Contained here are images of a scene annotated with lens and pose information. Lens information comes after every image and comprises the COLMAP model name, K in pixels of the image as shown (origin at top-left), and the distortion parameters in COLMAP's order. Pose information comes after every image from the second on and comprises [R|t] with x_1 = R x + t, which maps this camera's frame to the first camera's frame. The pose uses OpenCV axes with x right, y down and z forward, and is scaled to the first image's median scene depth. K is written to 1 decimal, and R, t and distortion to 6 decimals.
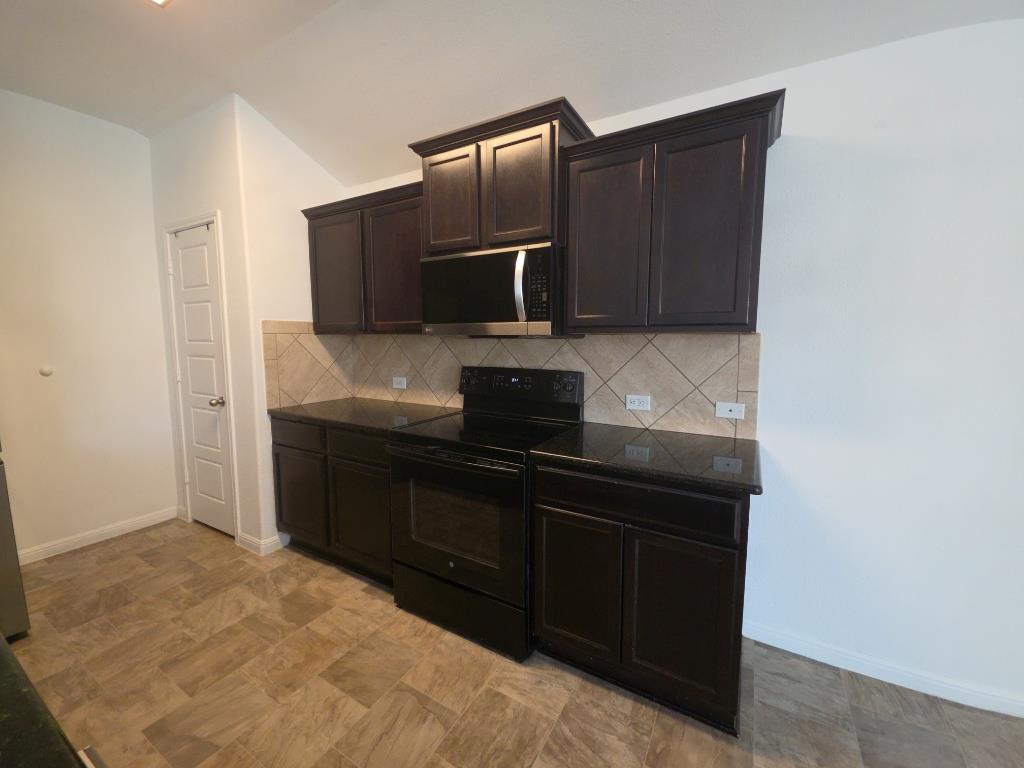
lens RADIAL K [[408.2, 0, 520.0], [0, 408.2, 380.4], [0, 0, 1]] dist [-0.000193, -0.000154]
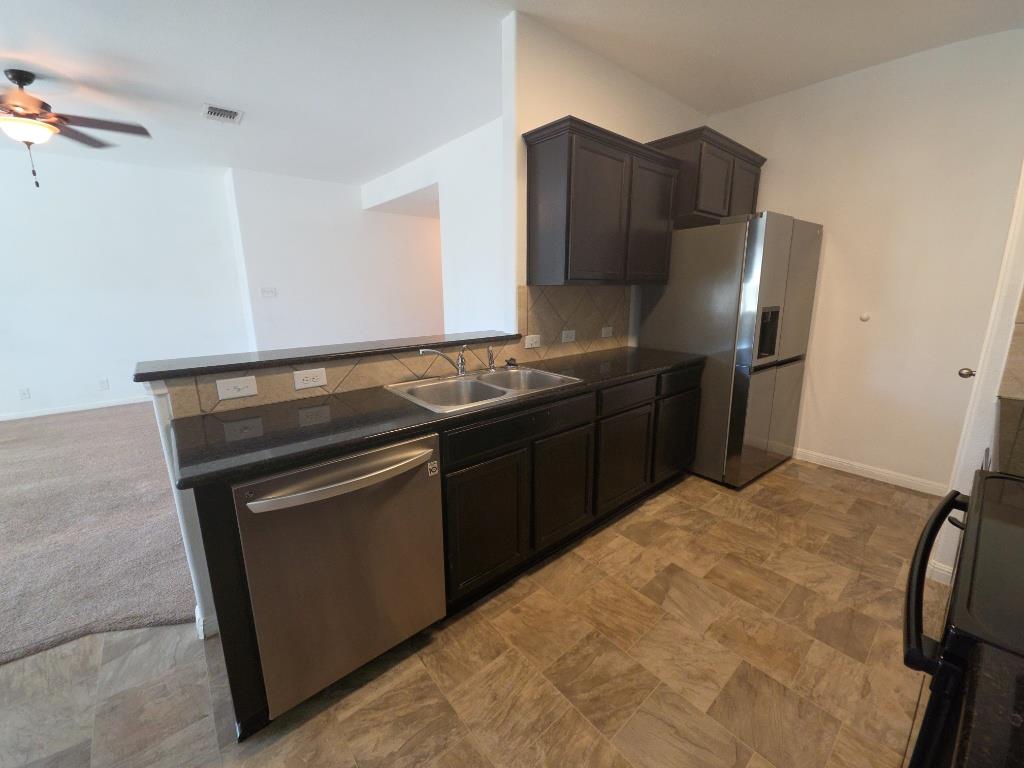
lens RADIAL K [[408.2, 0, 518.2], [0, 408.2, 376.5], [0, 0, 1]] dist [-0.000193, -0.000154]
pose [[-0.333777, 0.201268, -0.920915, 0.428899], [-0.095759, 0.964647, 0.245533, -0.083174], [0.937775, 0.170139, -0.302704, 0.739619]]
